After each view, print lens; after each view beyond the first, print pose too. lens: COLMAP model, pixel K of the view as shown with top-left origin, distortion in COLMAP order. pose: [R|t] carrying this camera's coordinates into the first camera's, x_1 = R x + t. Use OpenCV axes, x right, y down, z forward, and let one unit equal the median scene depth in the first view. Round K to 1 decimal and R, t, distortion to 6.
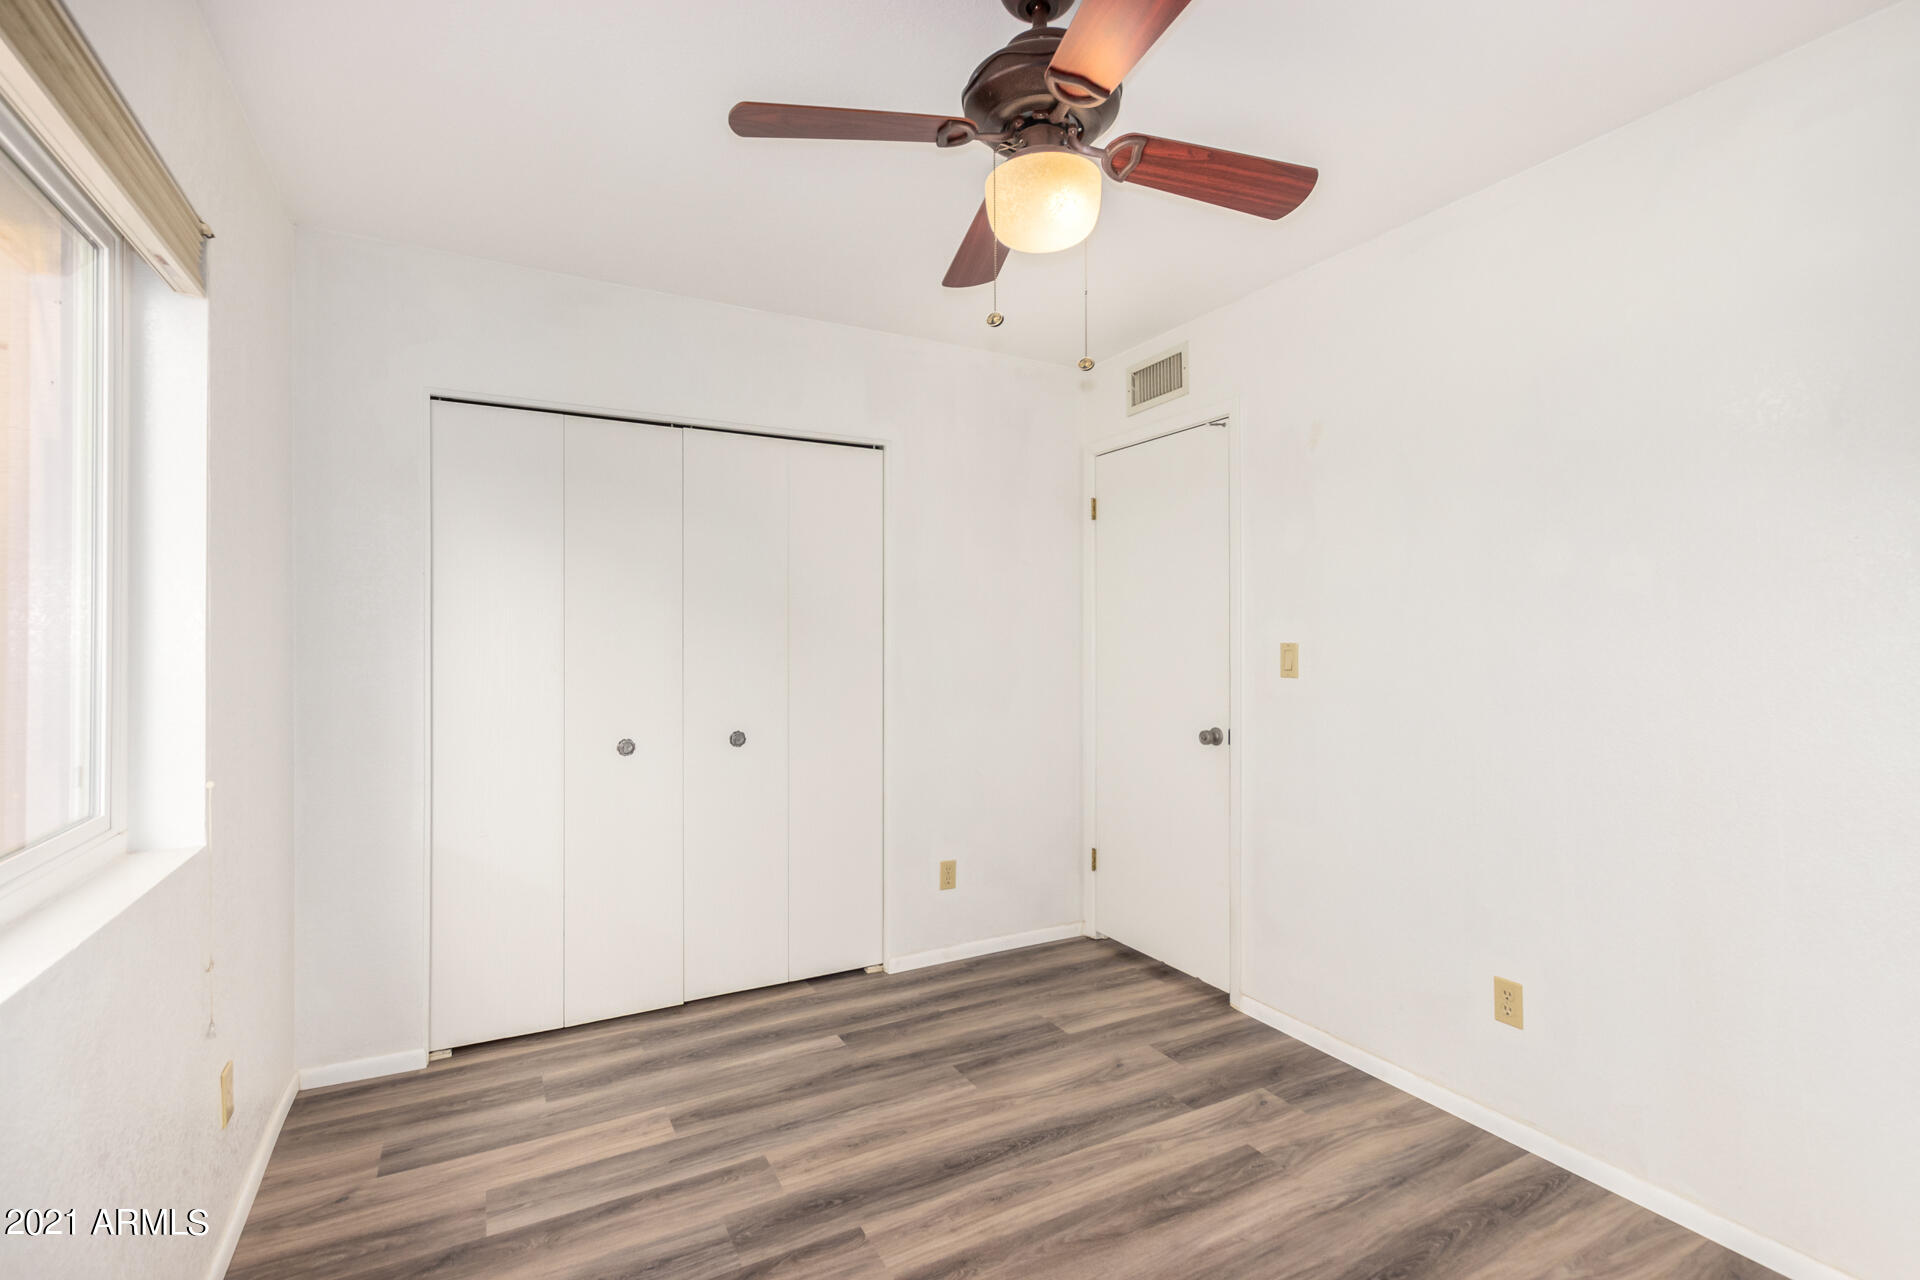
lens RADIAL K [[881.9, 0, 962.7], [0, 881.9, 640.7], [0, 0, 1]] dist [0.002248, -0.000678]
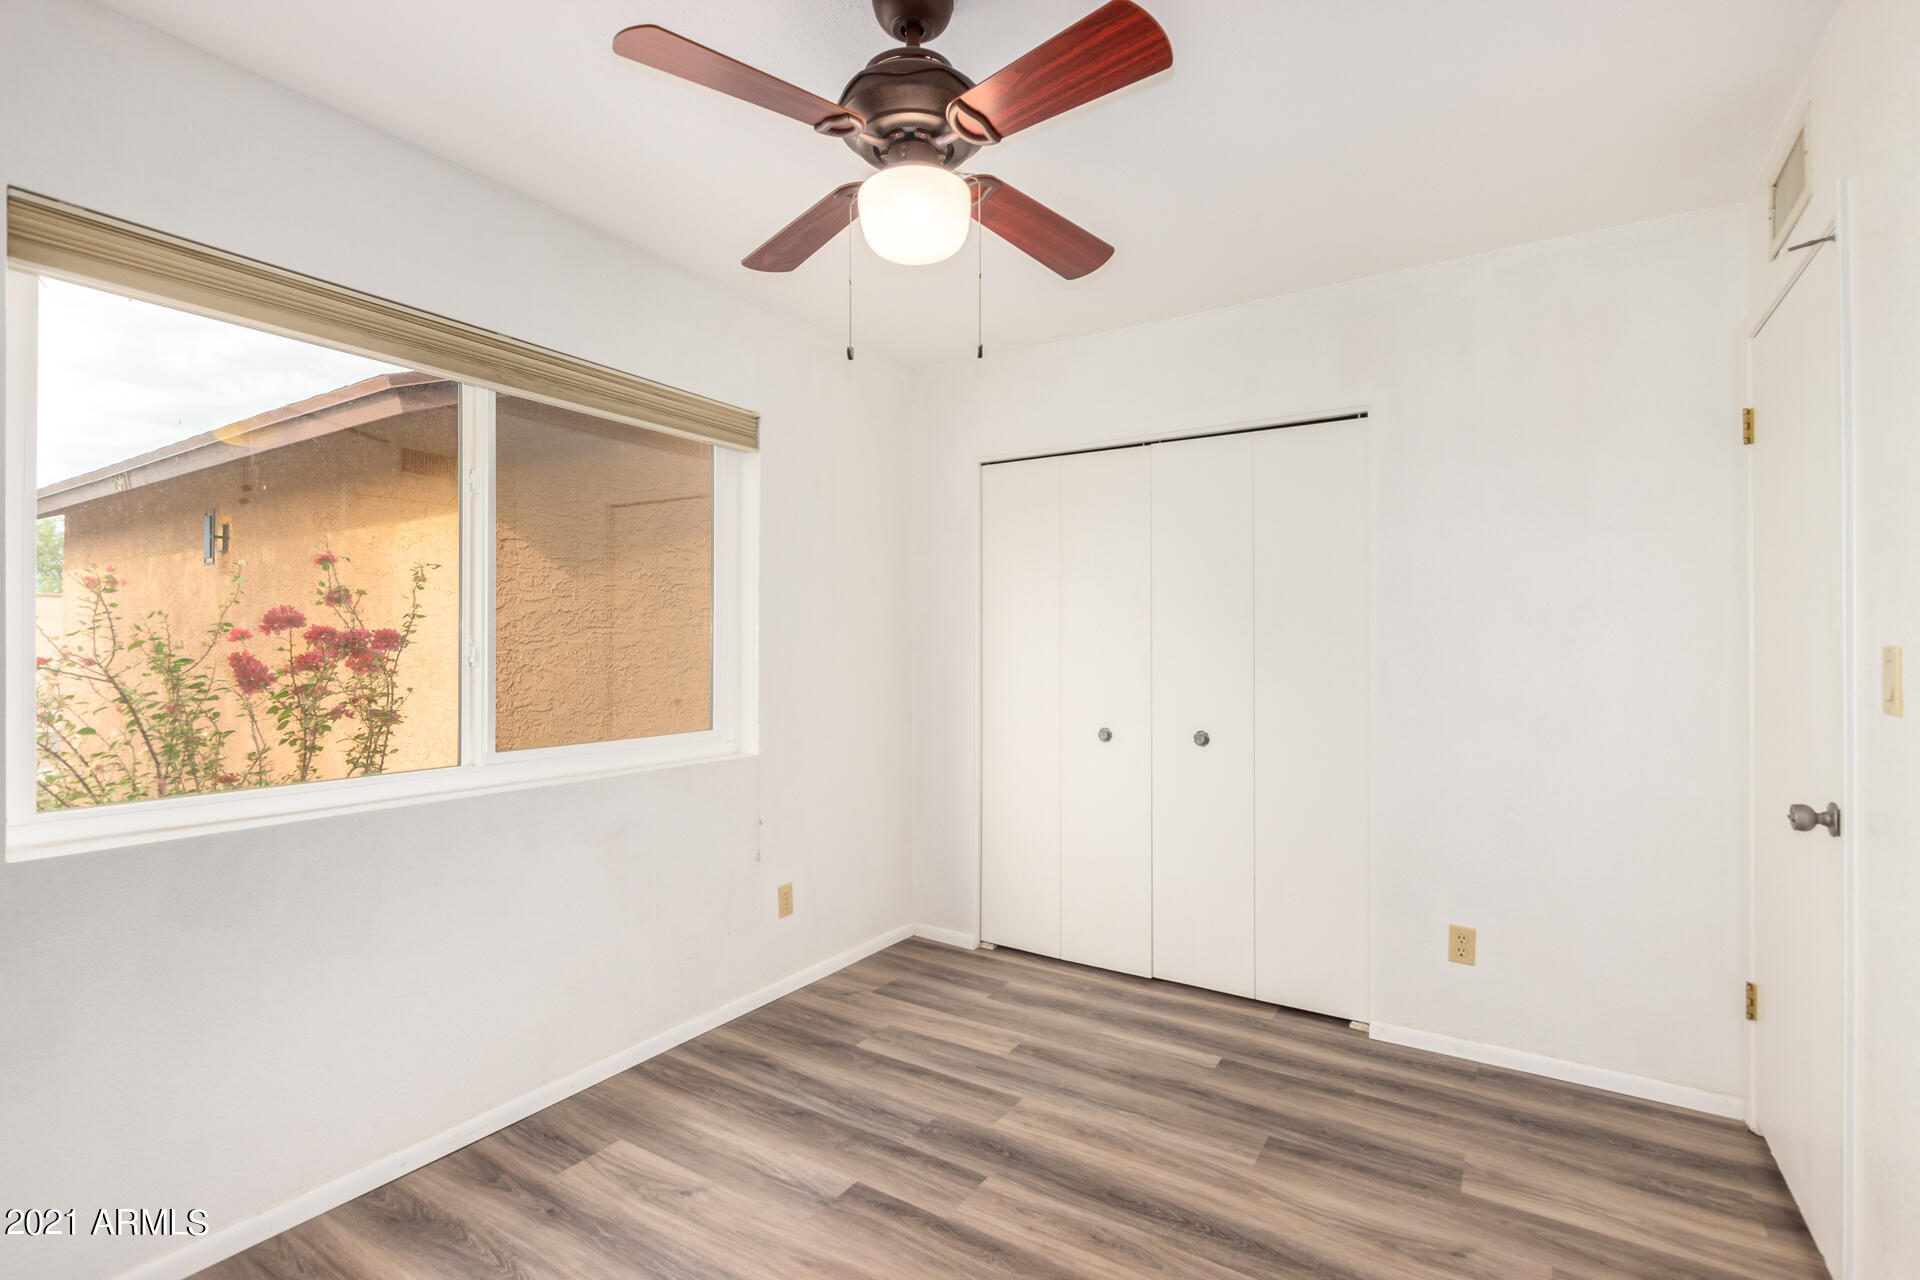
lens RADIAL K [[881.9, 0, 965.1], [0, 881.9, 647.7], [0, 0, 1]] dist [0.002248, -0.000678]
pose [[0.475985, 0.006489, -0.879430, 0.618132], [-0.001289, 0.999977, 0.006681, -0.000098], [0.879453, -0.002047, 0.475982, 0.339176]]
